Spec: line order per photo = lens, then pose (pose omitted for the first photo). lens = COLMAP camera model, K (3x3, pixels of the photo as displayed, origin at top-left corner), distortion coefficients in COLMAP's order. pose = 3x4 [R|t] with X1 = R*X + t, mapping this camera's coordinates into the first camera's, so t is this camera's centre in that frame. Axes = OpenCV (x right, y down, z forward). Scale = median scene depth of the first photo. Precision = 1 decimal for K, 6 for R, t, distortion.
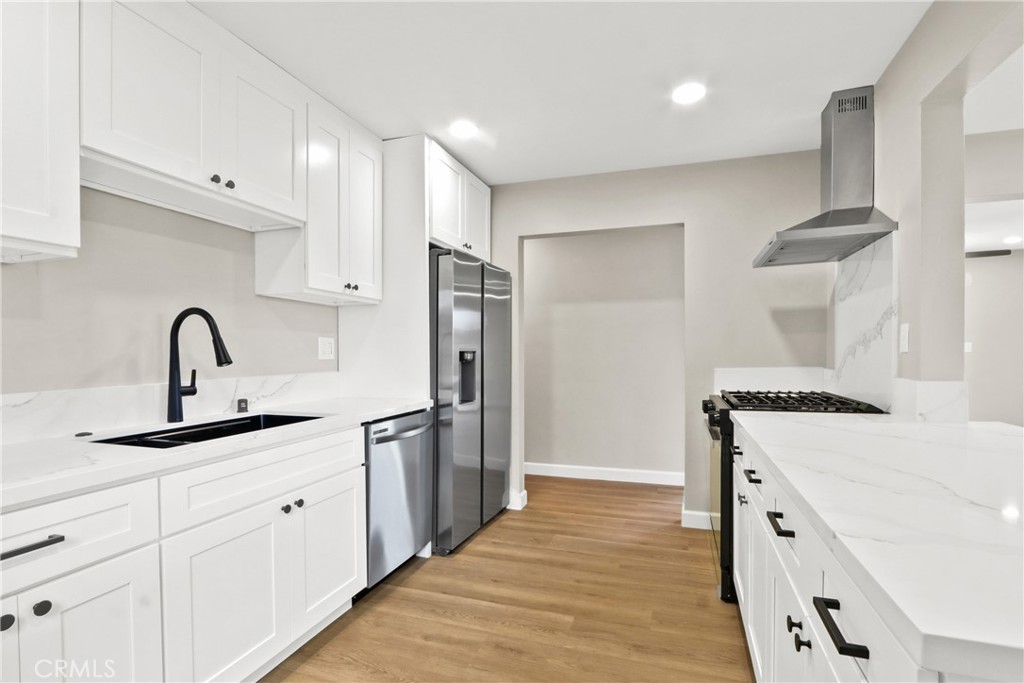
lens RADIAL K [[479.0, 0, 522.2], [0, 479.0, 344.5], [0, 0, 1]] dist [-0.013622, 0.000695]
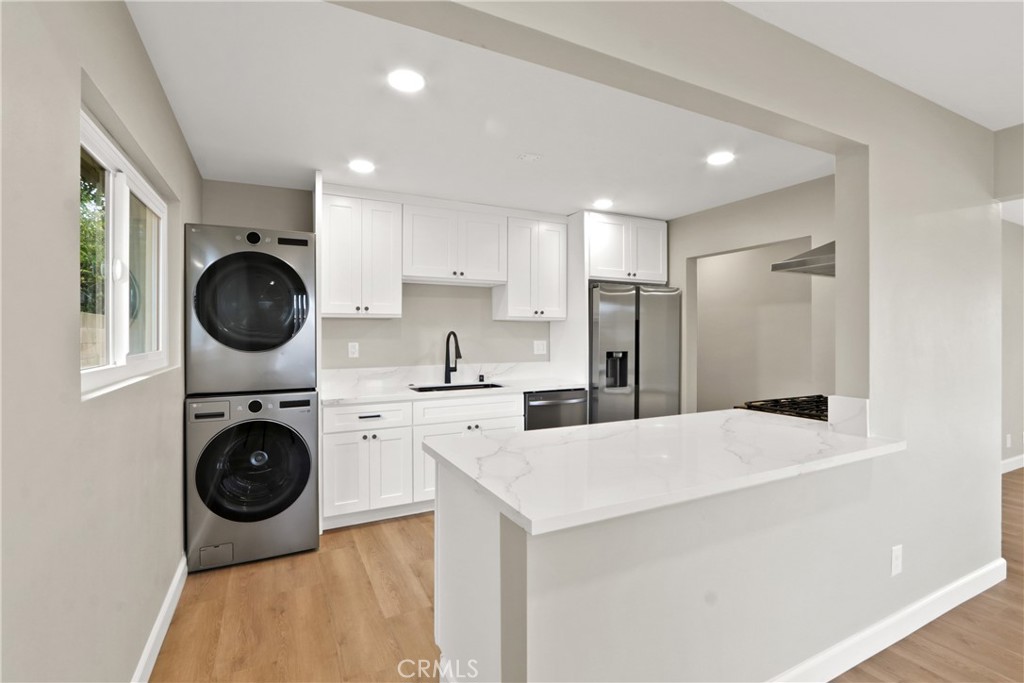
lens RADIAL K [[474.0, 0, 537.8], [0, 474.0, 325.8], [0, 0, 1]] dist [-0.013786, 0.000179]
pose [[0.724694, -0.006480, -0.689040, 0.934069], [0.005547, 0.999978, -0.003569, -0.080137], [0.689048, -0.001236, 0.724715, -0.259523]]
